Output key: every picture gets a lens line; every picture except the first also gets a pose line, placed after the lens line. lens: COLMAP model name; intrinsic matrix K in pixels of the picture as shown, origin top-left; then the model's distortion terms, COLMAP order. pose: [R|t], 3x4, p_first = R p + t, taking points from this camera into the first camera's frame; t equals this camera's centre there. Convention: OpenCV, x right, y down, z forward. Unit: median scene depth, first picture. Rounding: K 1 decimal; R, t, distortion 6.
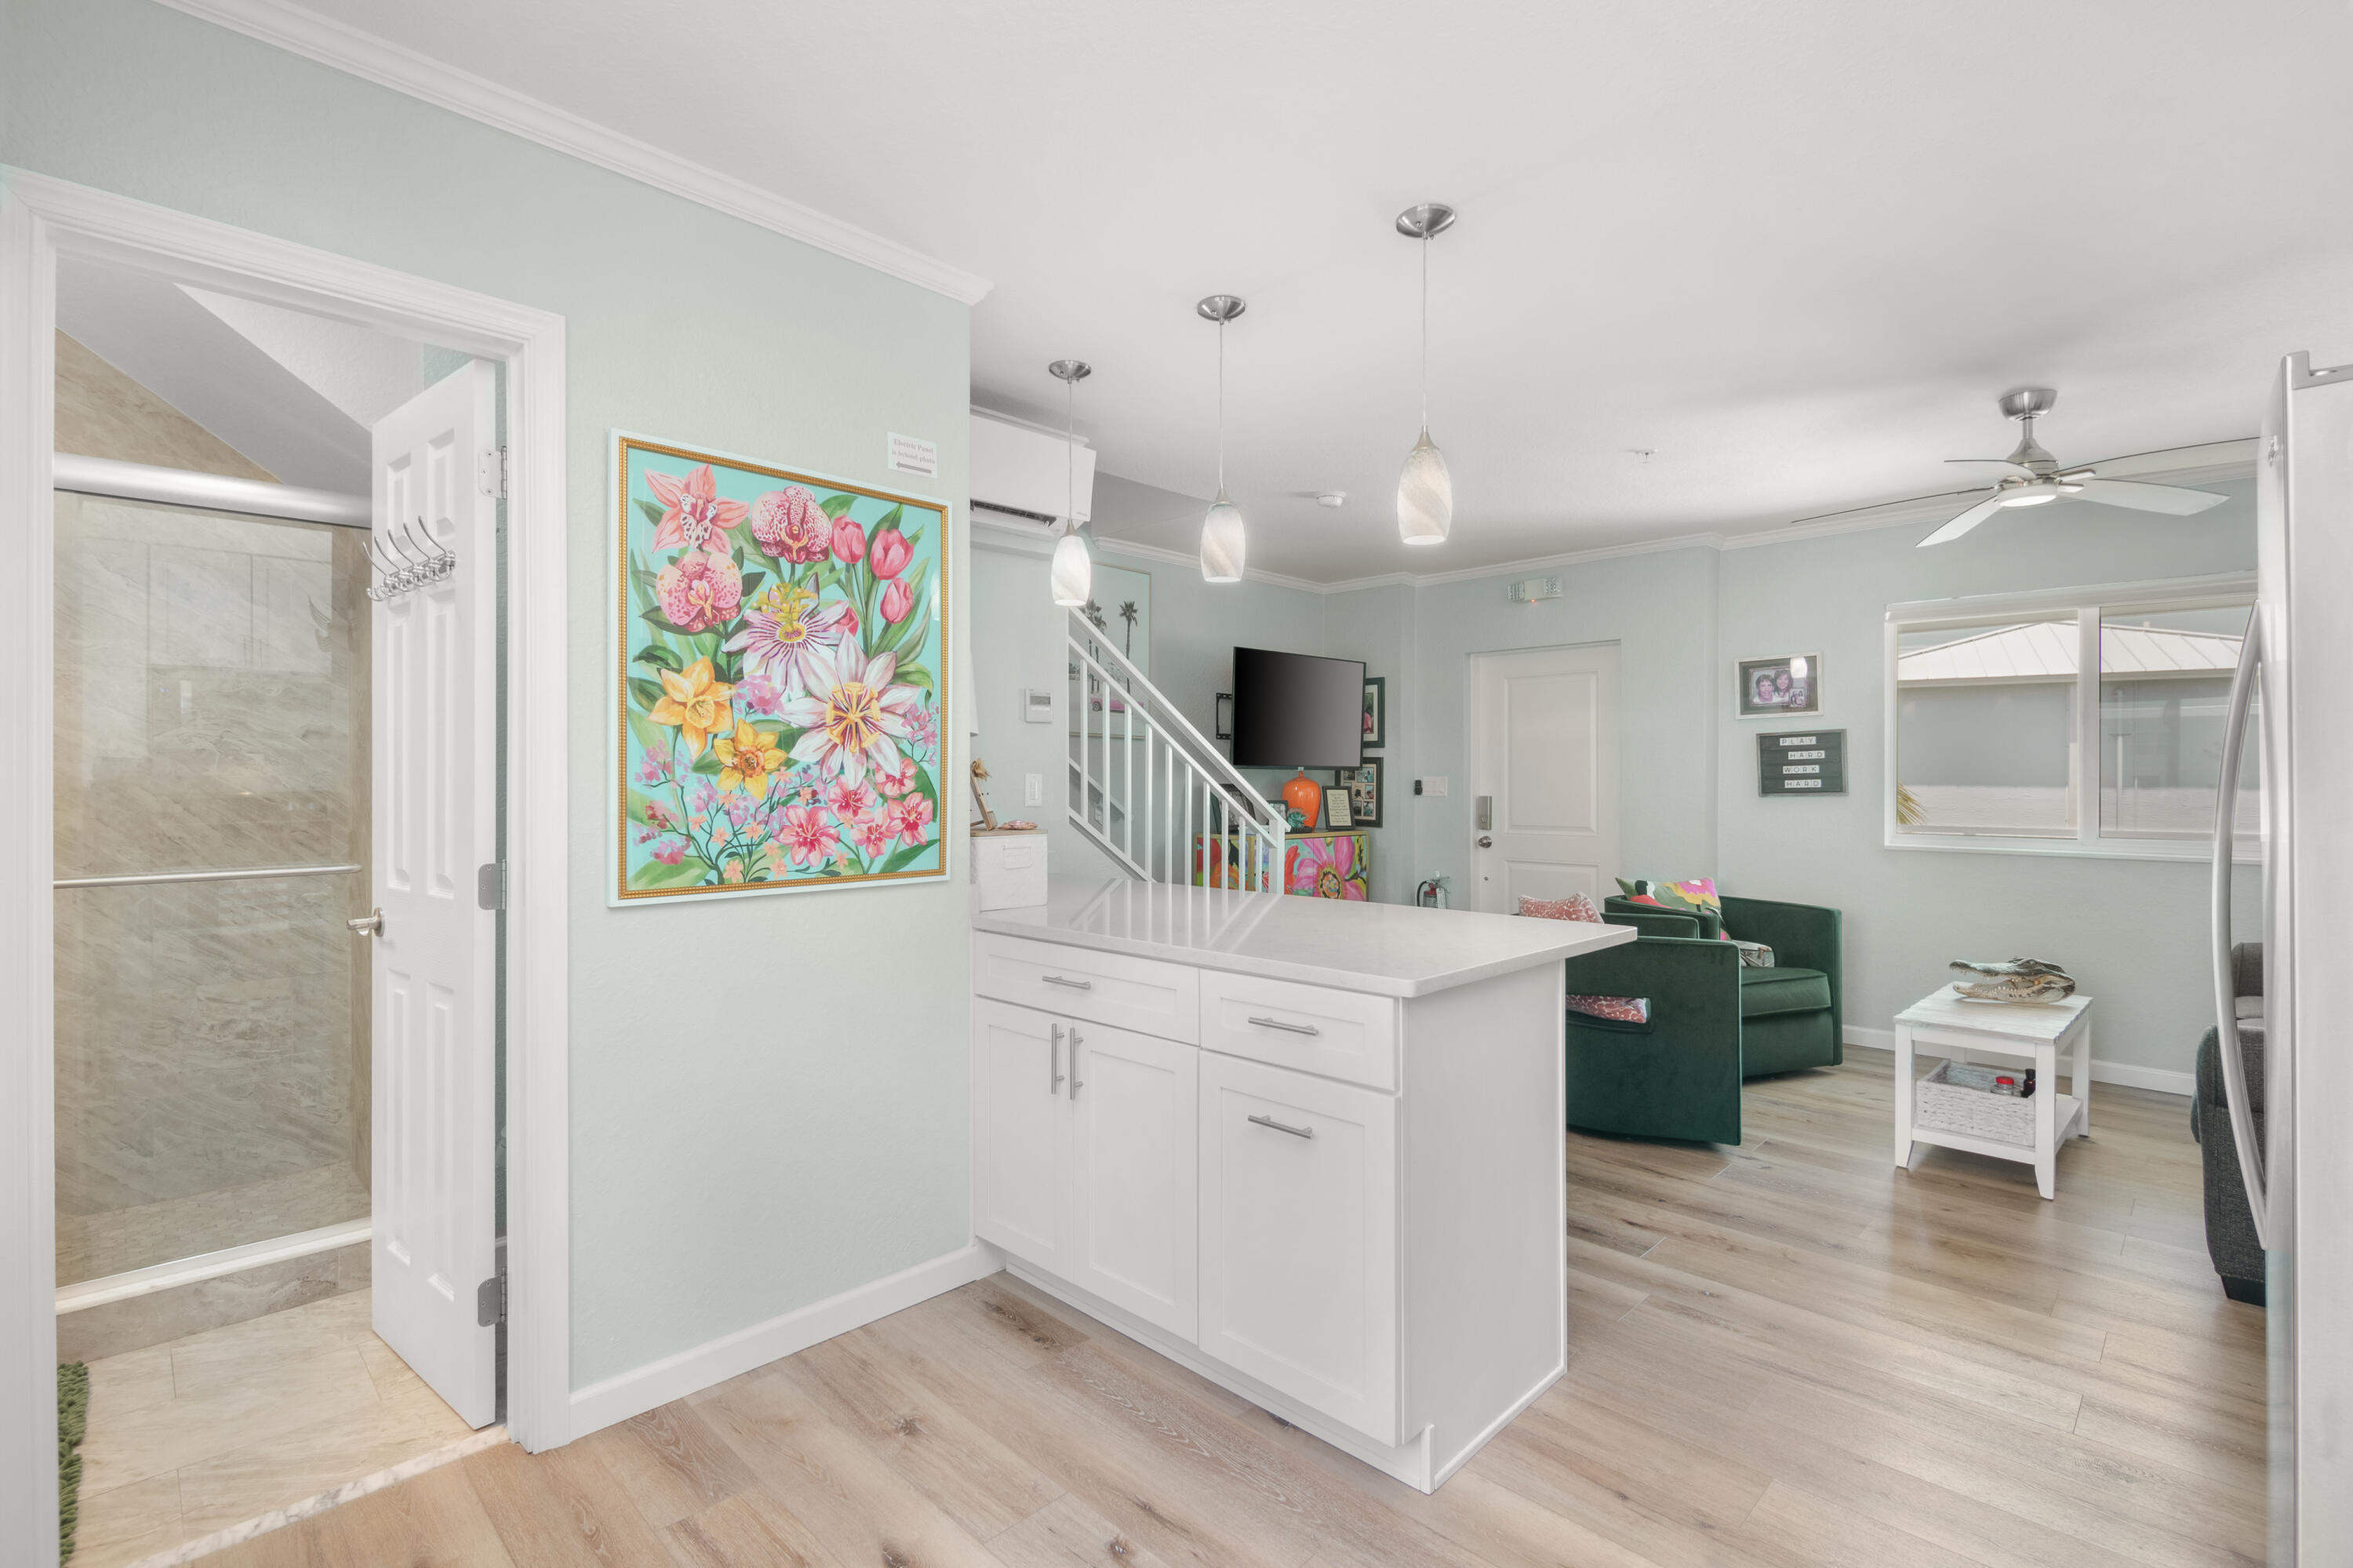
lens RADIAL K [[1061.3, 0, 1169.3], [0, 1061.3, 779.5], [0, 0, 1]] dist [0.012779, -0.009747]
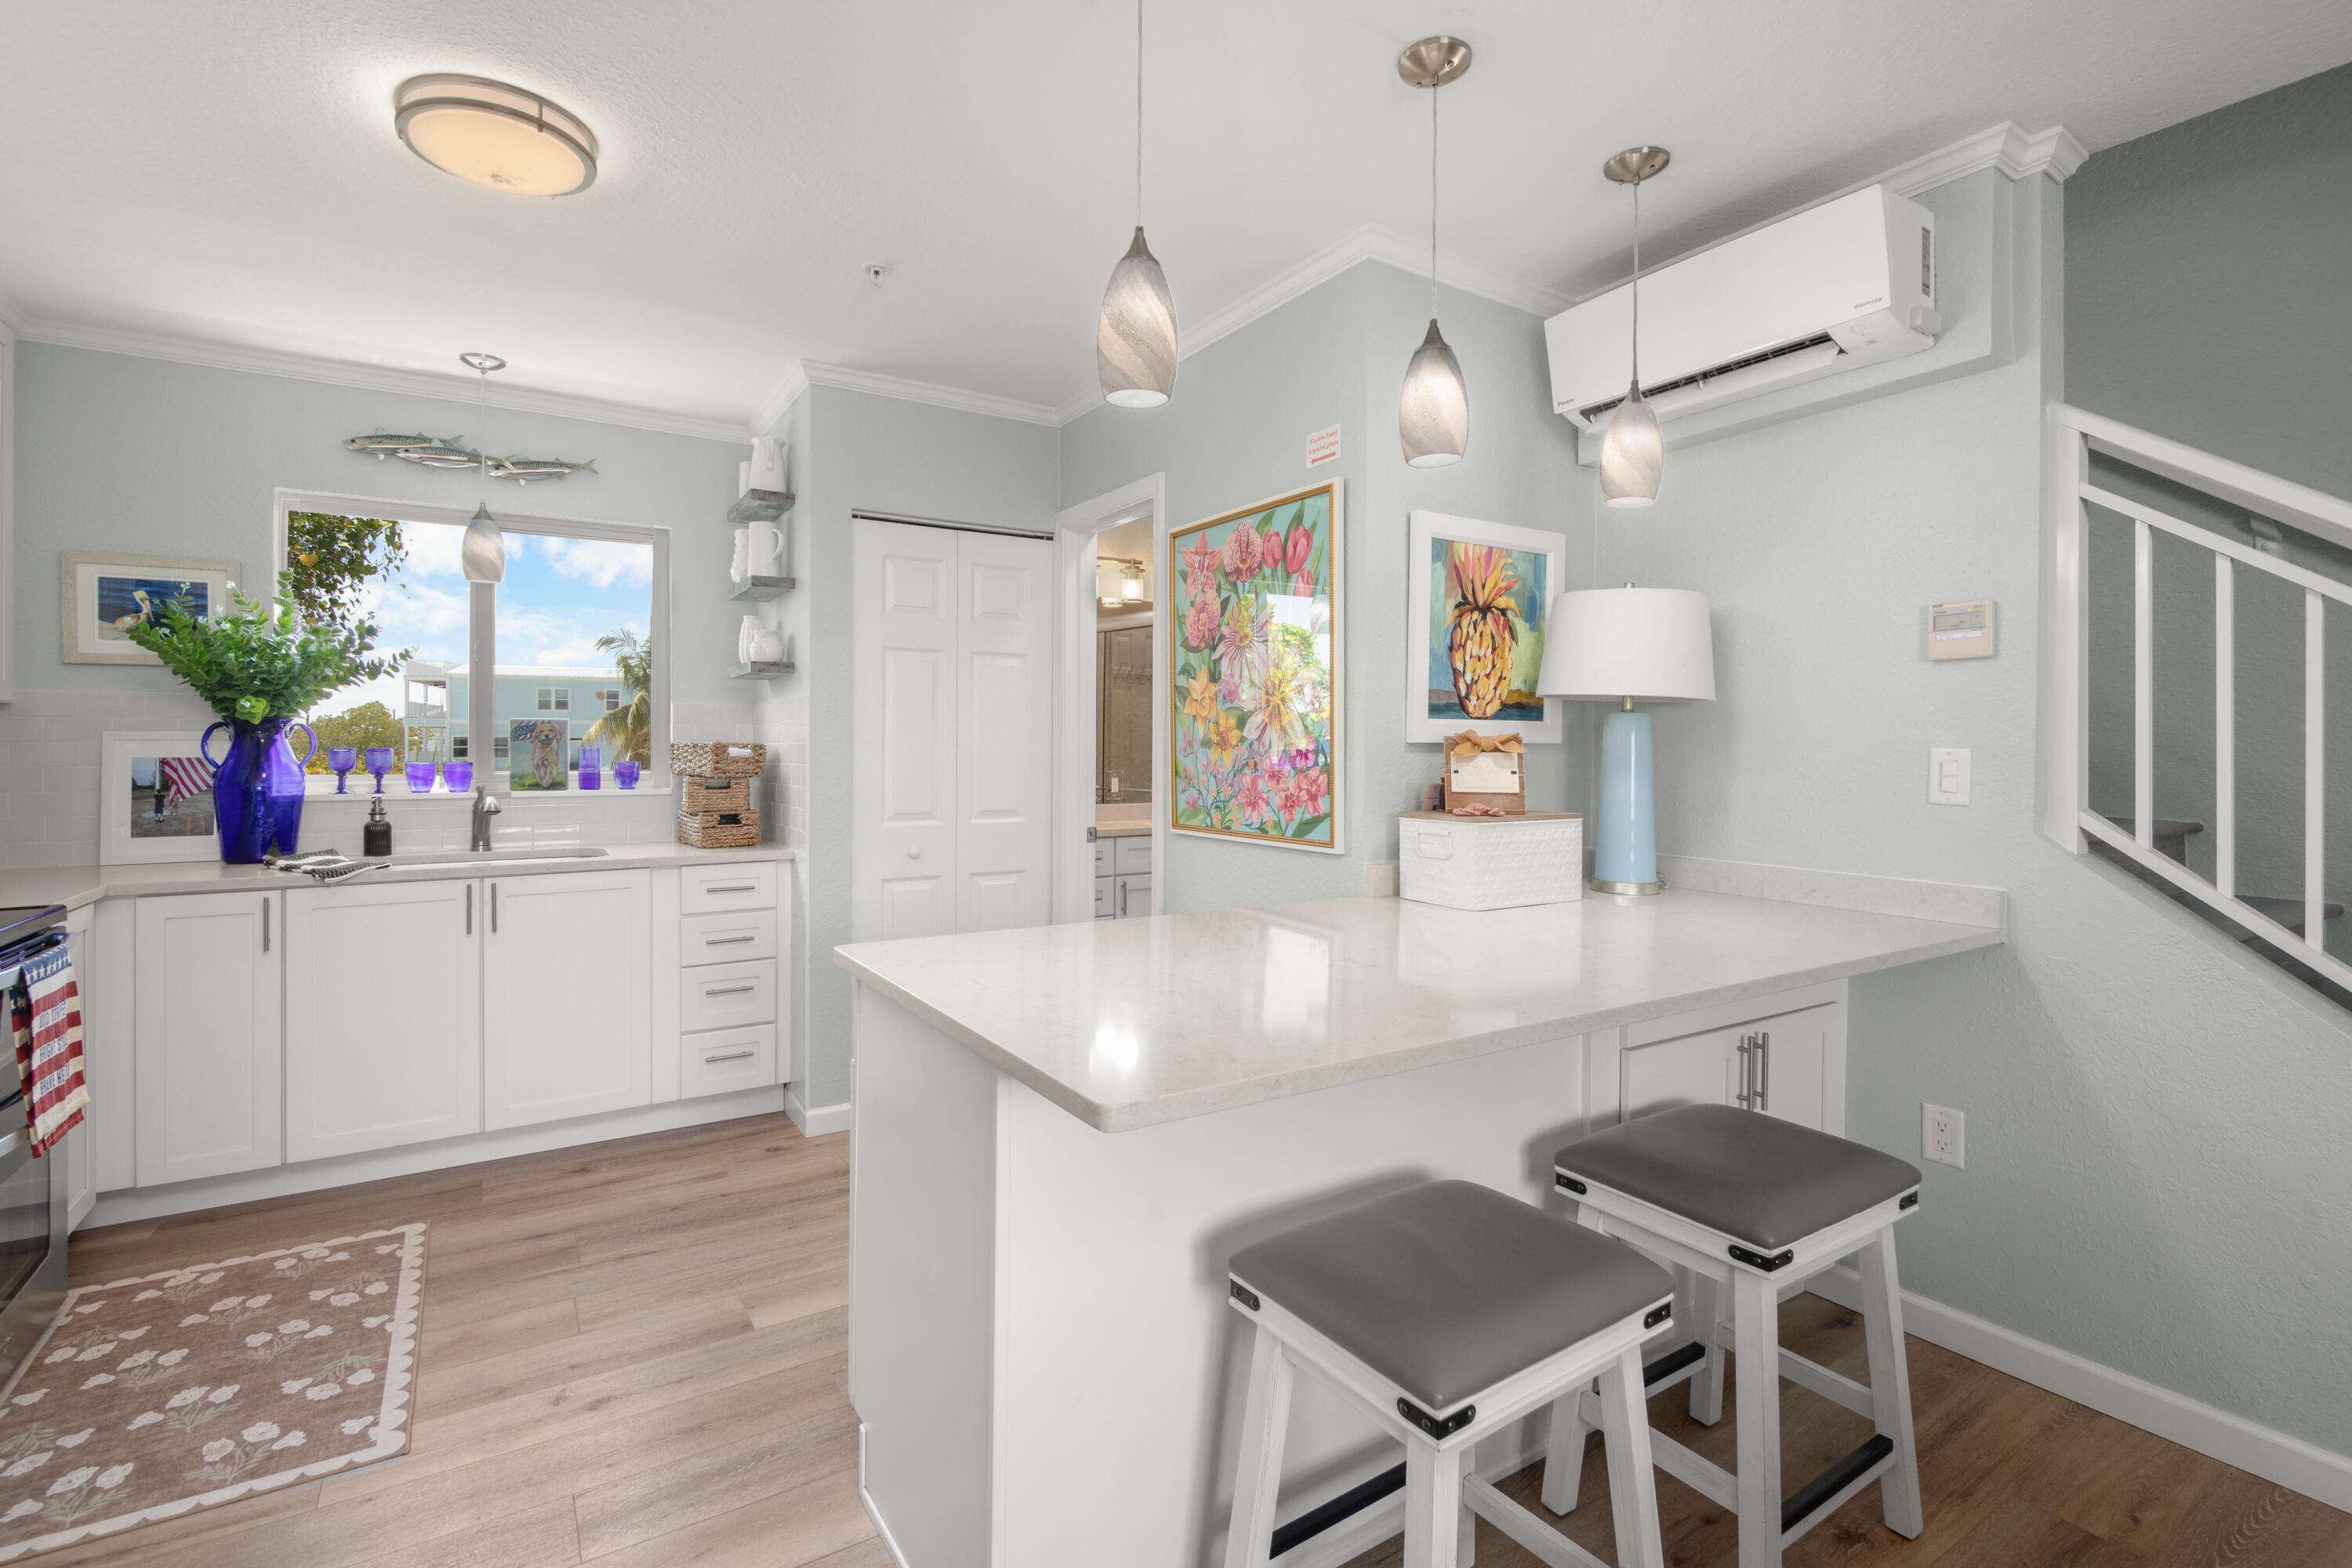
lens RADIAL K [[1076.1, 0, 1162.2], [0, 1076.1, 748.4], [0, 0, 1]] dist [0.016979, -0.009420]
pose [[-0.224109, -0.000829, -0.974564, 0.886122], [-0.007039, 0.999975, 0.000768, -0.005296], [0.974539, 0.007032, -0.224109, 1.150859]]
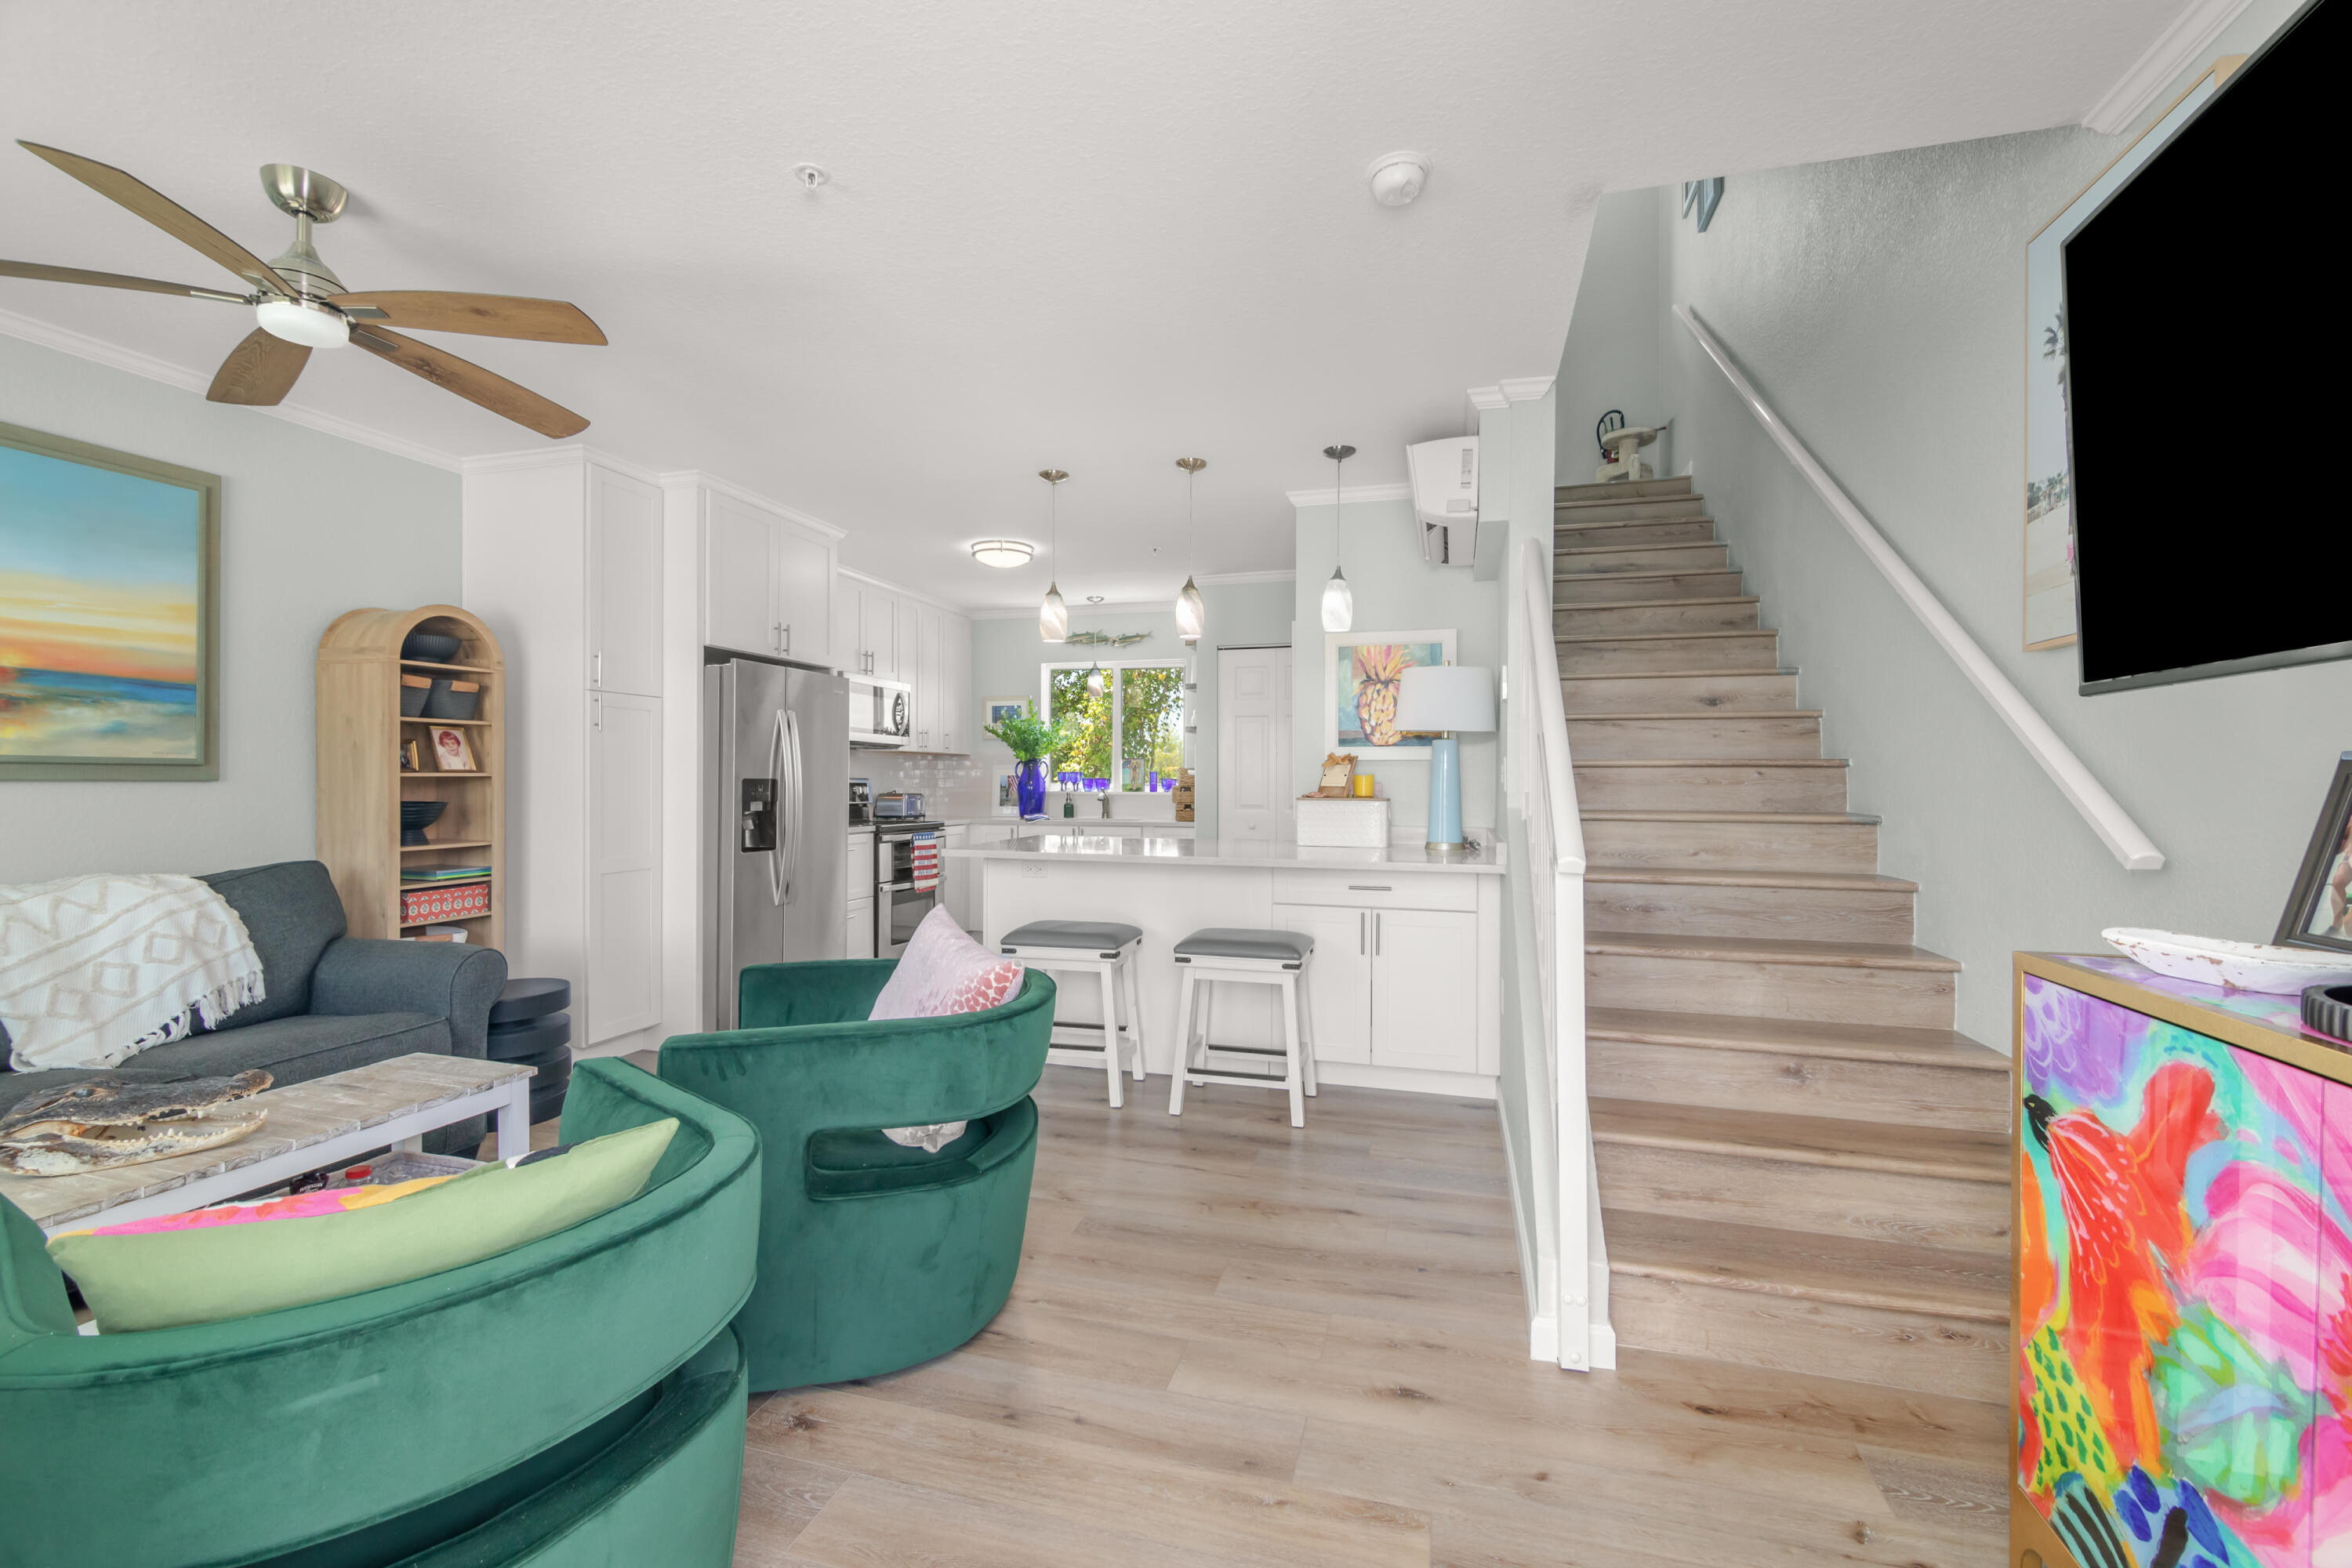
lens RADIAL K [[981.8, 0, 1176.1], [0, 981.8, 783.7], [0, 0, 1]] dist [0.000875, -0.004772]
pose [[-0.873331, -0.003466, -0.487115, 0.901373], [-0.006479, 0.999969, 0.004500, 0.025864], [0.487084, 0.007086, -0.873326, 2.628157]]
